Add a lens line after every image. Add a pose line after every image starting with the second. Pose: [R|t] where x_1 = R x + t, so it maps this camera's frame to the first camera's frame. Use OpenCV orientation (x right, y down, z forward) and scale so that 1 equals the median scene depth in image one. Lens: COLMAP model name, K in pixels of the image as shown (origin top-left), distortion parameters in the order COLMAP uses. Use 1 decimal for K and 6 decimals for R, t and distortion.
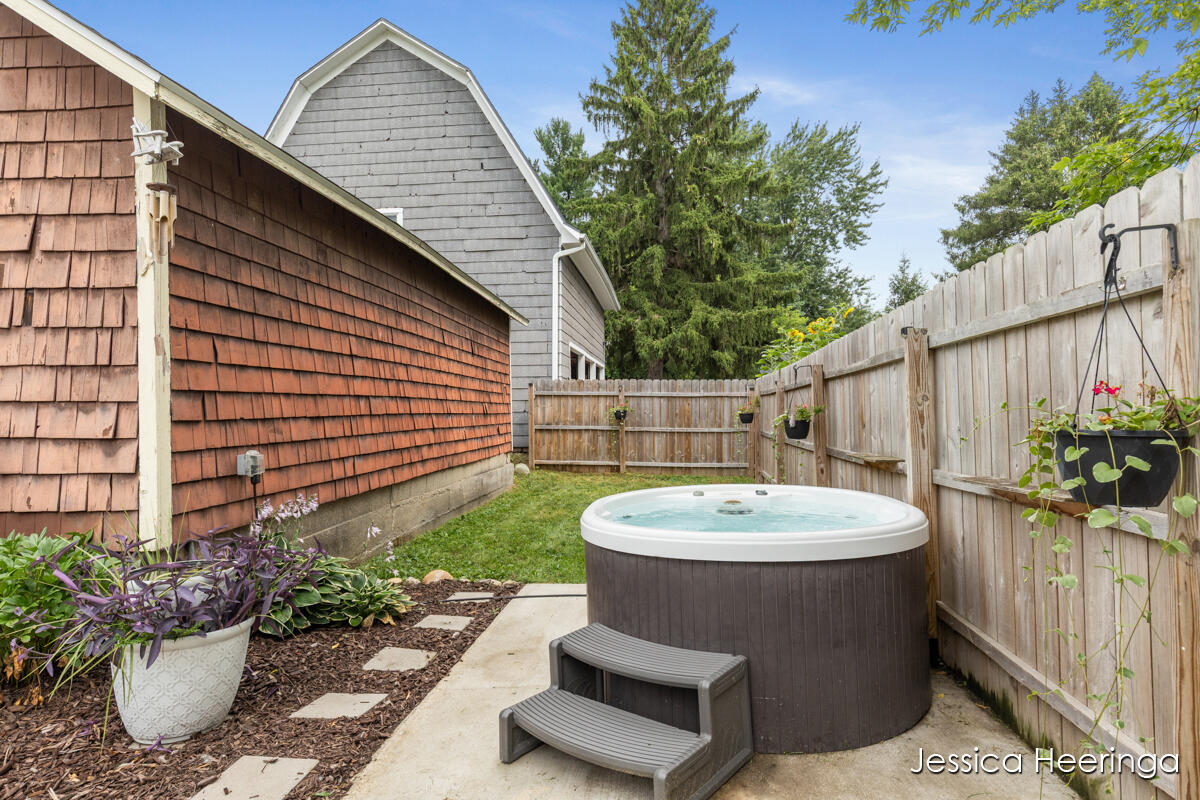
lens RADIAL K [[647.0, 0, 606.1], [0, 647.0, 396.2], [0, 0, 1]] dist [0.003743, -0.002534]
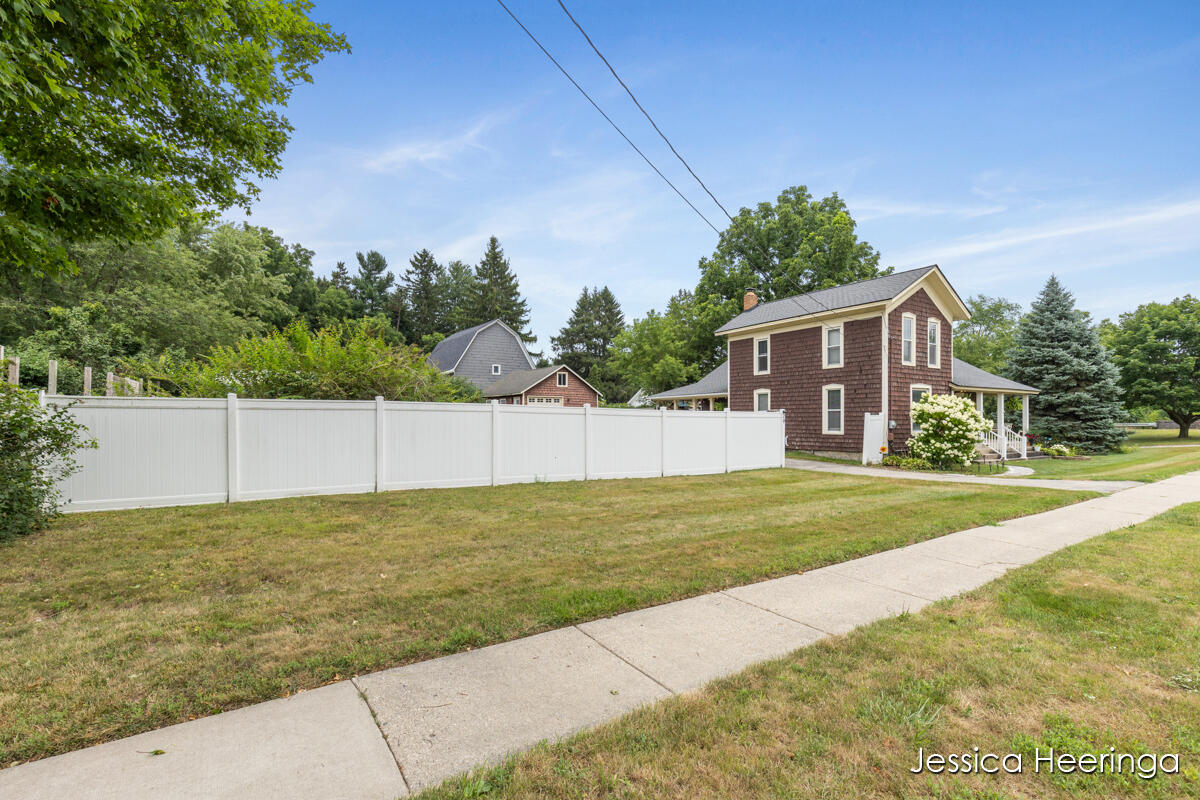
lens RADIAL K [[543.3, 0, 597.5], [0, 543.3, 426.2], [0, 0, 1]] dist [0.014161, -0.000533]
pose [[0.764833, -0.003243, 0.644220, -2.012653], [-0.023097, 0.999206, 0.032452, -0.030324], [-0.643814, -0.039700, 0.764151, -1.978240]]
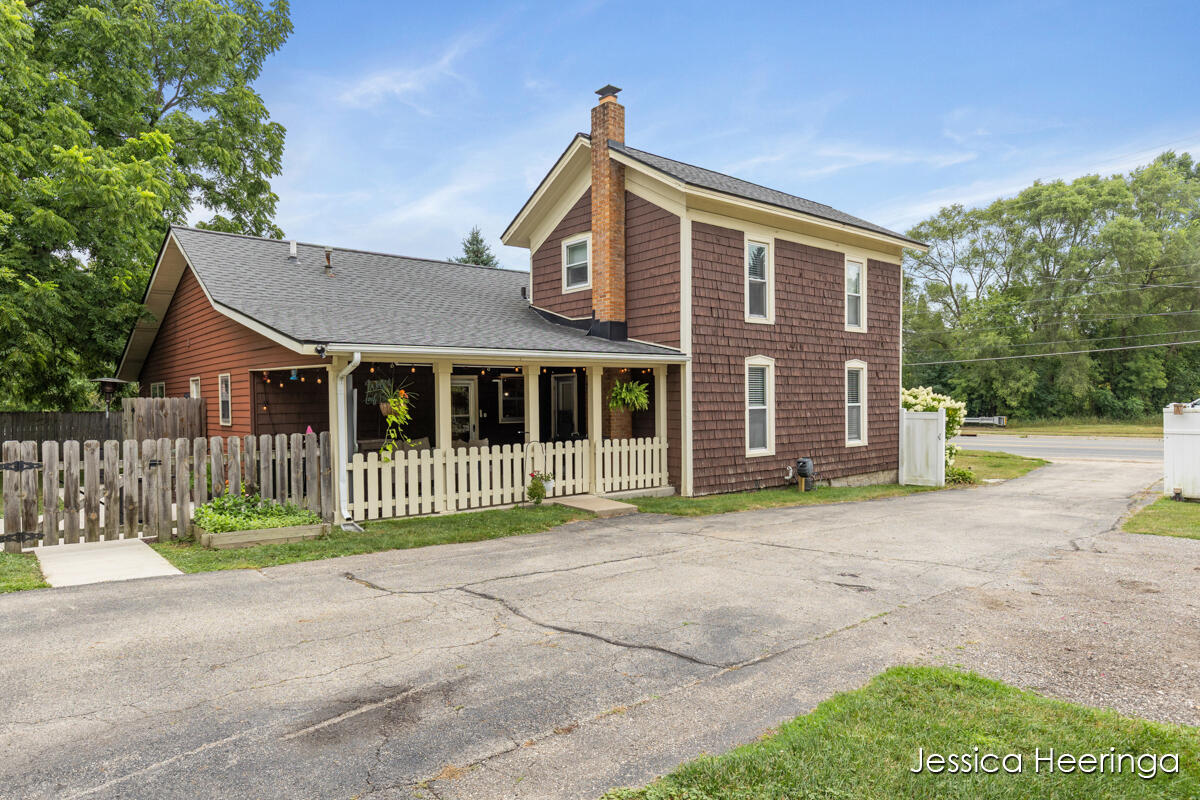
lens RADIAL K [[722.5, 0, 584.9], [0, 722.5, 429.1], [0, 0, 1]] dist [-0.006075, -0.001432]
pose [[-0.735001, -0.008190, 0.678017, -0.955379], [-0.001020, 0.999939, 0.010974, -0.012910], [-0.678066, 0.007374, -0.734964, 0.001207]]
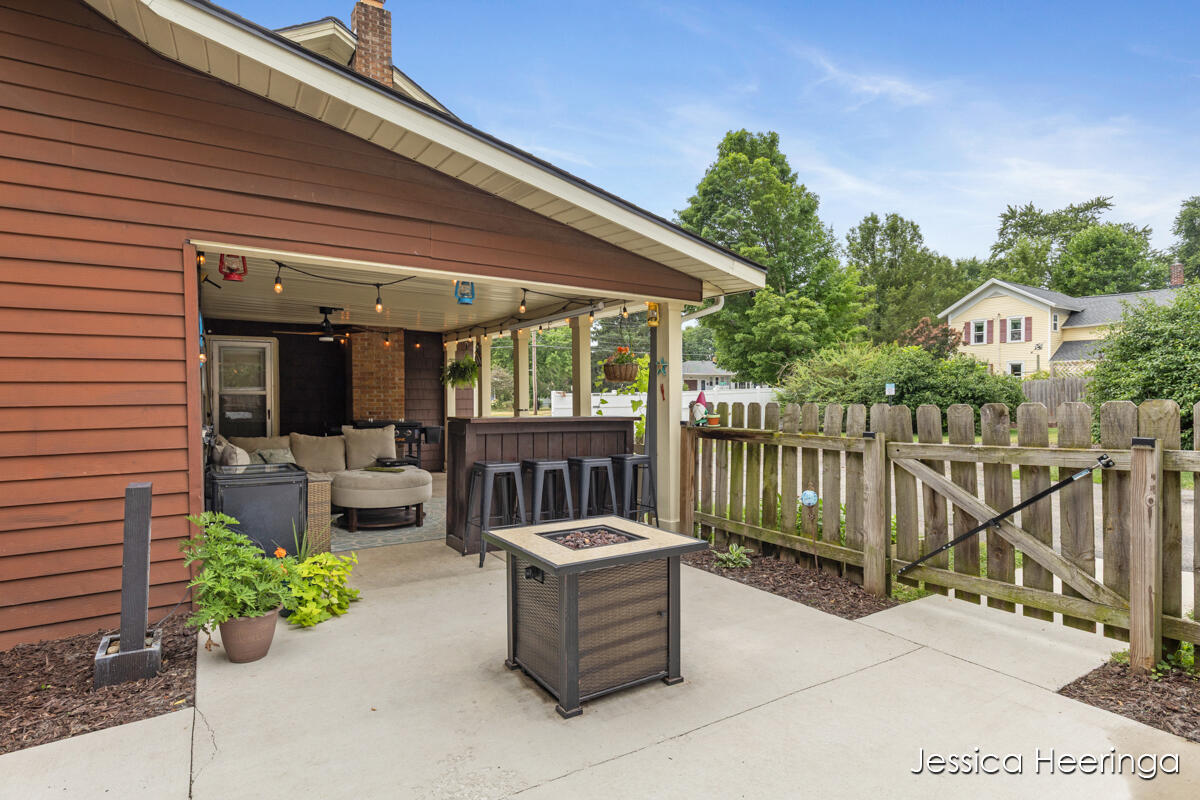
lens RADIAL K [[631.6, 0, 619.2], [0, 631.6, 399.0], [0, 0, 1]] dist [0.003084, 0.000877]
pose [[-0.760390, 0.022082, -0.649091, -0.007111], [0.035702, 0.999332, -0.007827, -0.001908], [0.648484, -0.029125, -0.760671, -0.057151]]
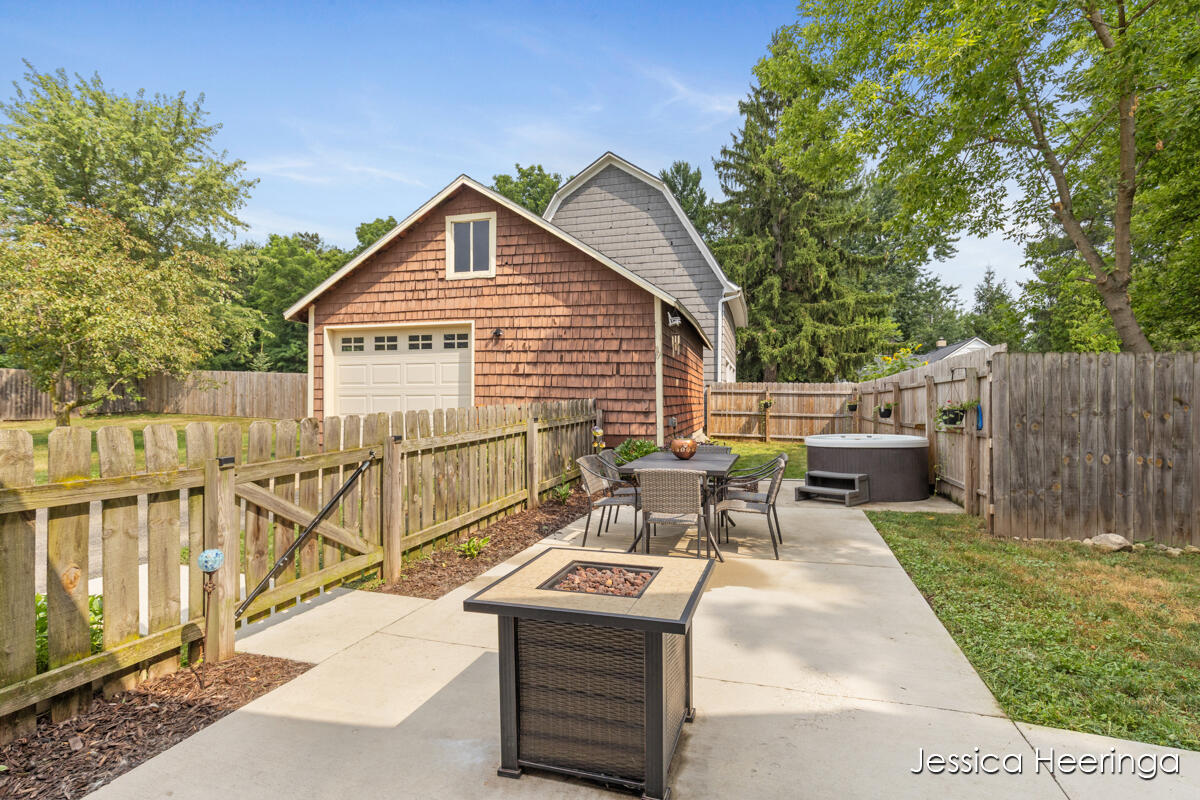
lens RADIAL K [[581.7, 0, 604.7], [0, 581.7, 401.9], [0, 0, 1]] dist [-0.000728, -0.000721]
pose [[0.986087, 0.007519, -0.166057, -0.112576], [-0.003479, 0.999691, 0.024607, -0.010799], [0.166191, -0.023686, 0.985809, -0.394027]]
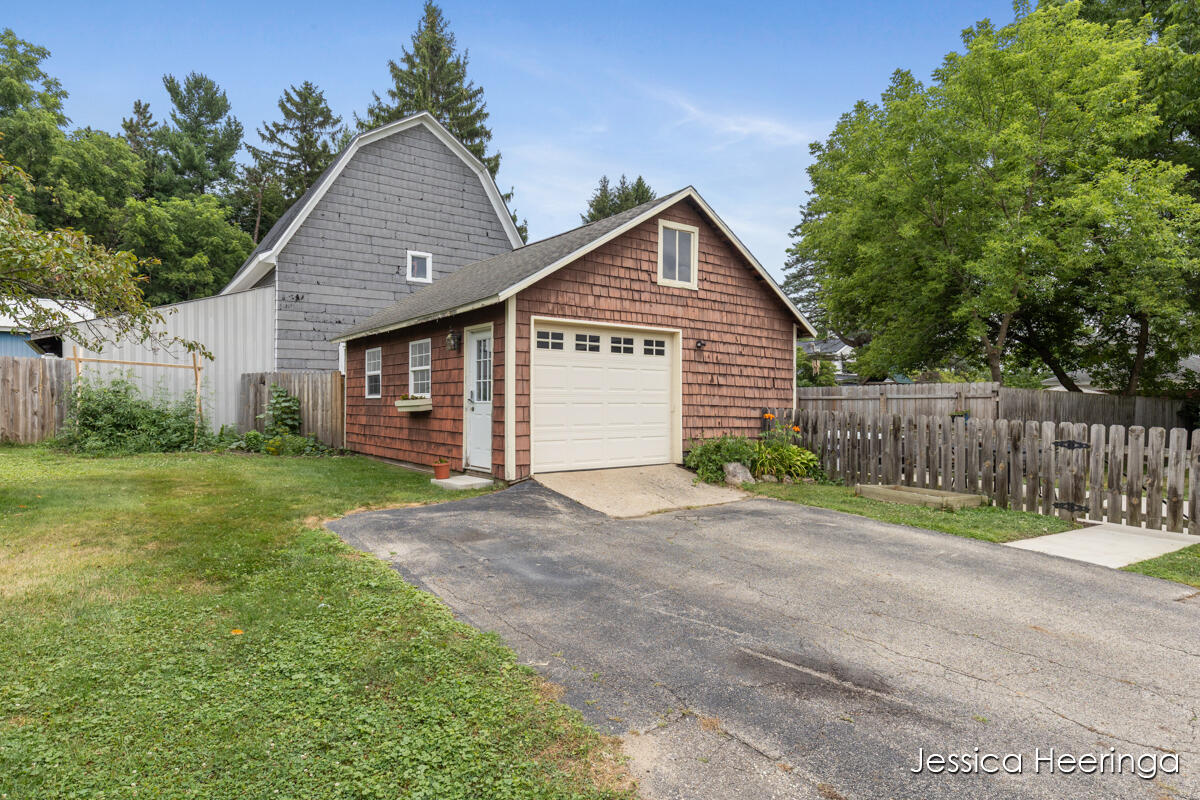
lens RADIAL K [[647.0, 0, 610.5], [0, 647.0, 418.5], [0, 0, 1]] dist [0.003743, -0.002534]
pose [[0.735976, -0.008990, 0.676947, -0.945140], [-0.027349, 0.998701, 0.042996, -0.014526], [-0.676455, -0.050157, 0.734774, -0.260535]]
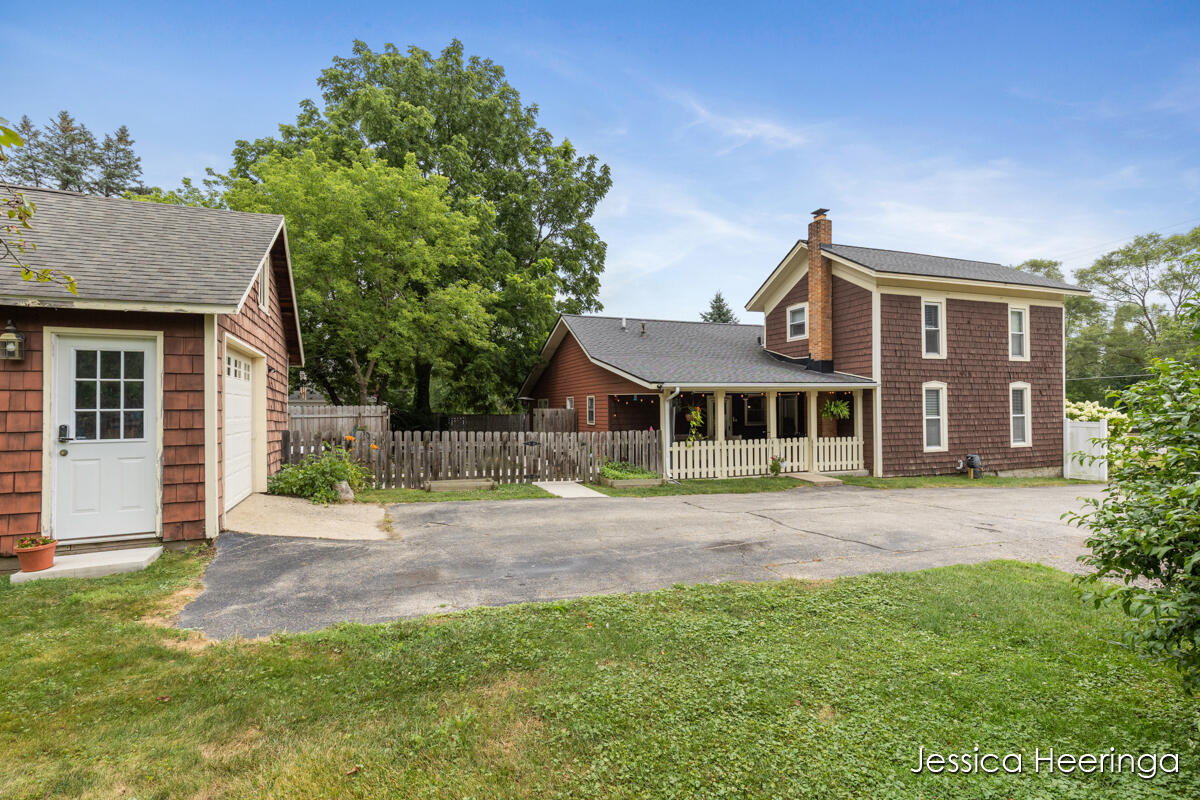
lens RADIAL K [[543.3, 0, 602.7], [0, 543.3, 400.8], [0, 0, 1]] dist [0.014161, -0.000533]
pose [[-0.475060, 0.022899, 0.879656, -1.100476], [-0.014309, 0.999328, -0.033742, -0.019687], [-0.879837, -0.028617, -0.474413, 0.202111]]
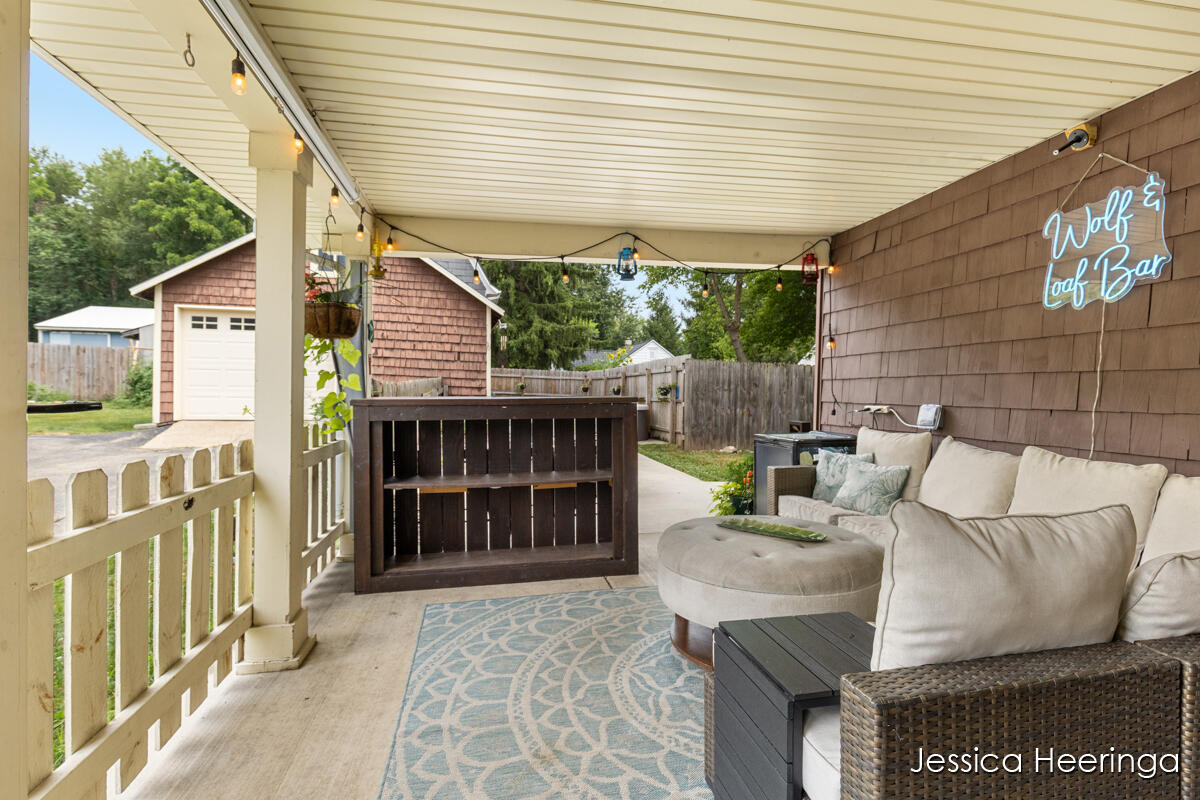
lens RADIAL K [[581.7, 0, 599.7], [0, 581.7, 401.8], [0, 0, 1]] dist [-0.000728, -0.000721]
pose [[0.946042, 0.018375, 0.323523, -0.284460], [-0.033539, 0.998581, 0.041360, -0.005931], [-0.322304, -0.049979, 0.945316, -0.672774]]
